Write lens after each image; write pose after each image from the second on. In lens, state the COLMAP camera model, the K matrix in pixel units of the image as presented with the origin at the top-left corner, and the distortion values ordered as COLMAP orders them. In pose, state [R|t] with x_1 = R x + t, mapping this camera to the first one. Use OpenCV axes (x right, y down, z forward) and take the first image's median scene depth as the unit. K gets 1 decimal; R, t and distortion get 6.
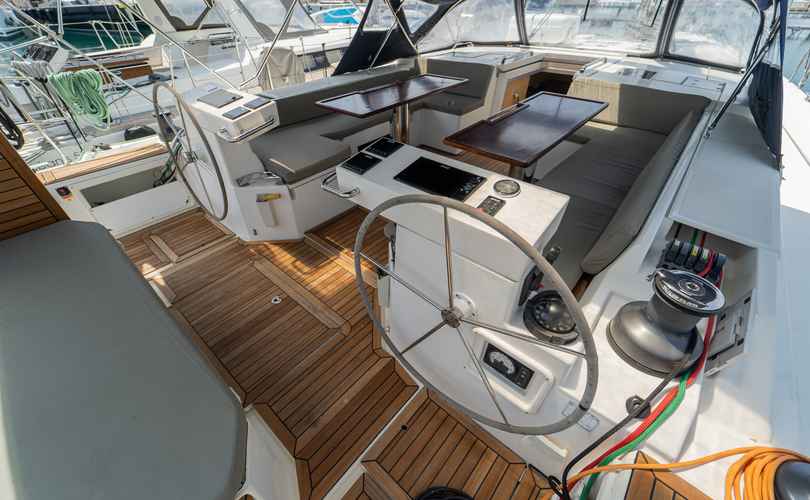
lens RADIAL K [[332.2, 0, 405.0], [0, 332.2, 250.0], [0, 0, 1]] dist [-0.000472, -0.000117]
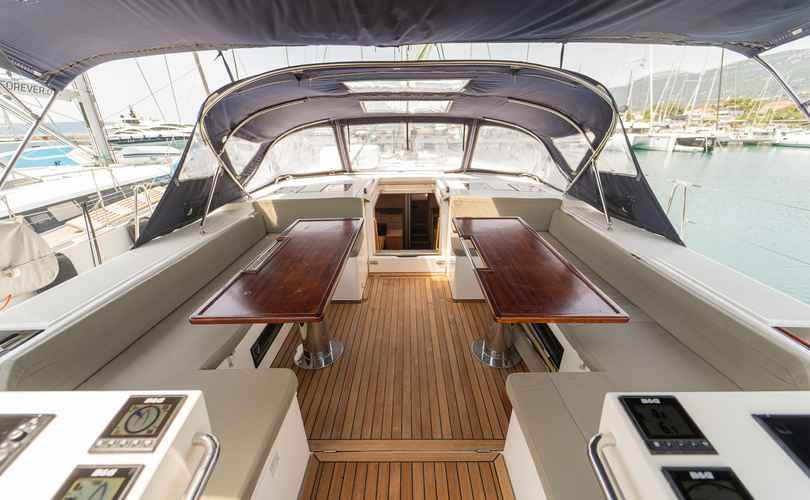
lens RADIAL K [[324.5, 0, 405.2], [0, 324.5, 252.6], [0, 0, 1]] dist [0.001187, -0.000086]
pose [[0.758254, -0.246037, 0.603752, -0.187700], [0.409324, 0.900449, -0.147126, -0.206873], [-0.507449, 0.358689, 0.783478, 0.257190]]
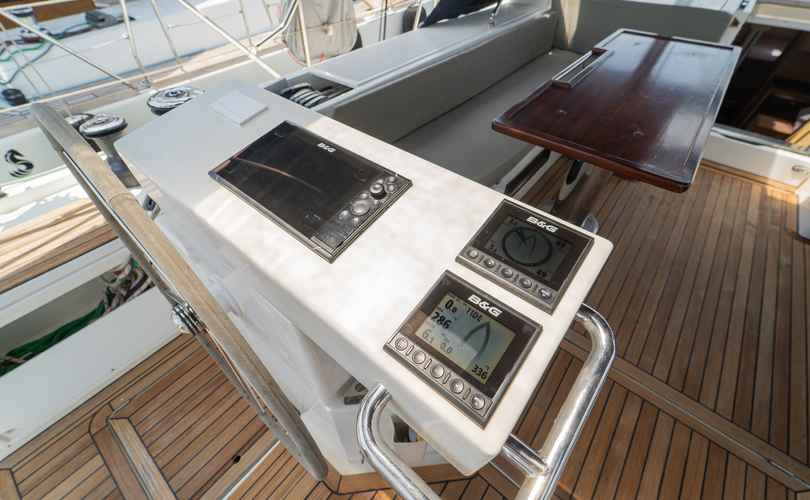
lens RADIAL K [[324.5, 0, 405.2], [0, 324.5, 252.6], [0, 0, 1]] dist [0.001187, -0.000086]
pose [[0.999353, -0.006829, 0.035311, -0.248605], [0.001158, 0.987410, 0.158175, -0.222919], [-0.035947, -0.158032, 0.986779, 0.382631]]
